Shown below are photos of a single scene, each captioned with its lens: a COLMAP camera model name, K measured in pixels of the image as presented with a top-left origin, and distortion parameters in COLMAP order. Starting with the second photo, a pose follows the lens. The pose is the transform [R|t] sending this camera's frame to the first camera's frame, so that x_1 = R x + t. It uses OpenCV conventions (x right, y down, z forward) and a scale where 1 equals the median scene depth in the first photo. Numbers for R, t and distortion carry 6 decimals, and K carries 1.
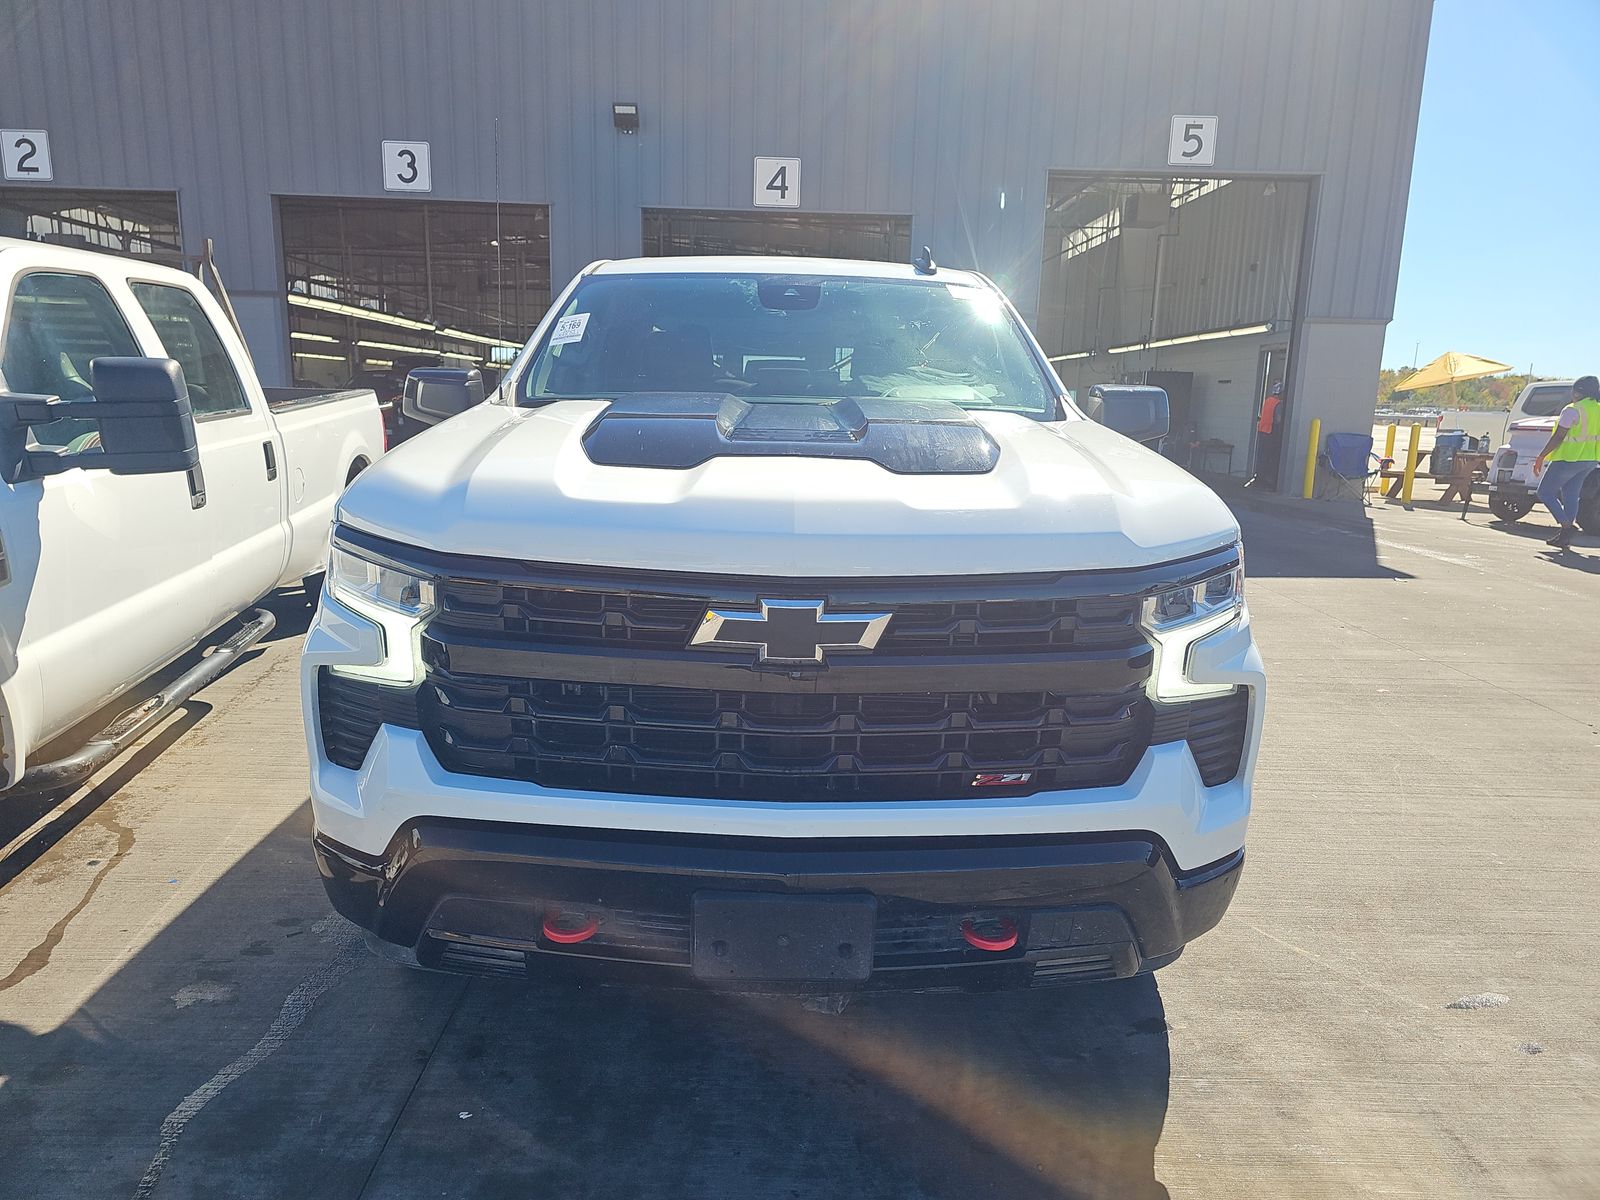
lens RADIAL K [[1062.1, 0, 800.0], [0, 1062.1, 600.0], [0, 0, 1]] dist [0.066472, -0.055997]
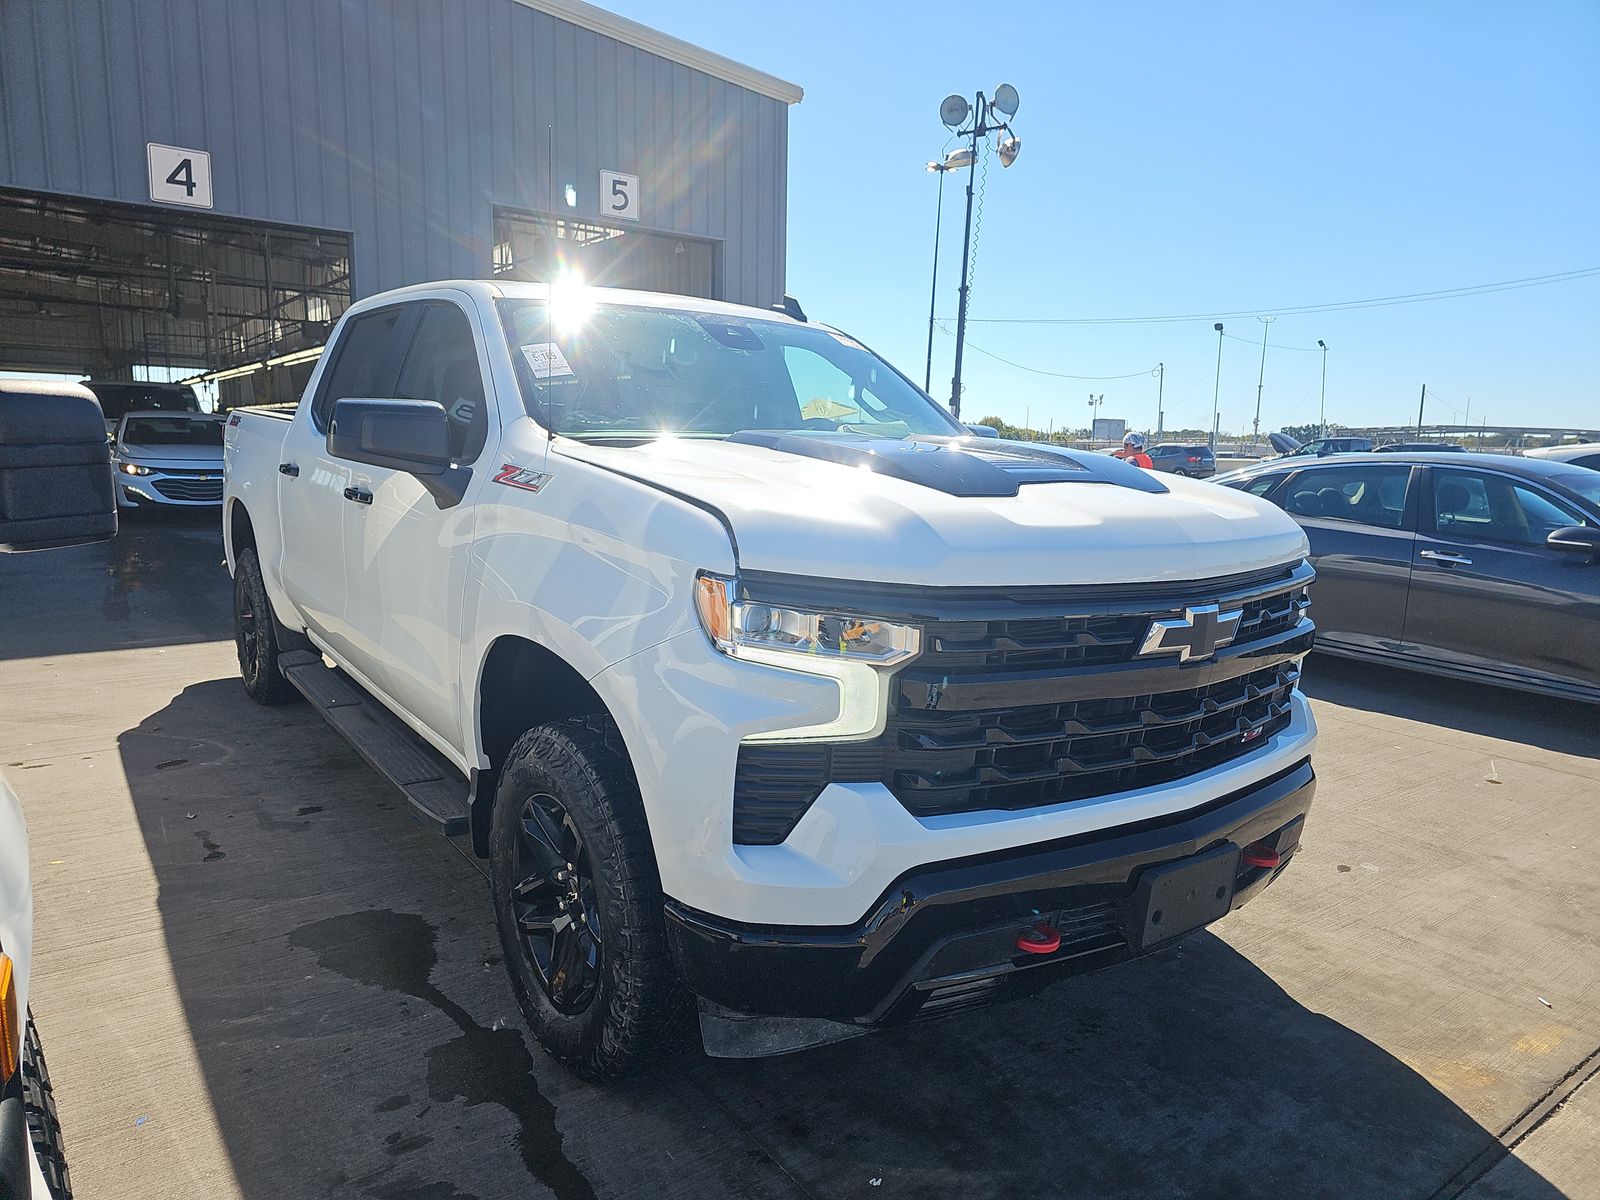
lens RADIAL K [[1062.1, 0, 800.0], [0, 1062.1, 600.0], [0, 0, 1]] dist [0.066472, -0.055997]
pose [[0.814104, -0.090927, 0.573556, -0.901269], [0.107154, 0.994227, 0.005524, -0.052290], [-0.570748, 0.056962, 0.819147, 0.230561]]
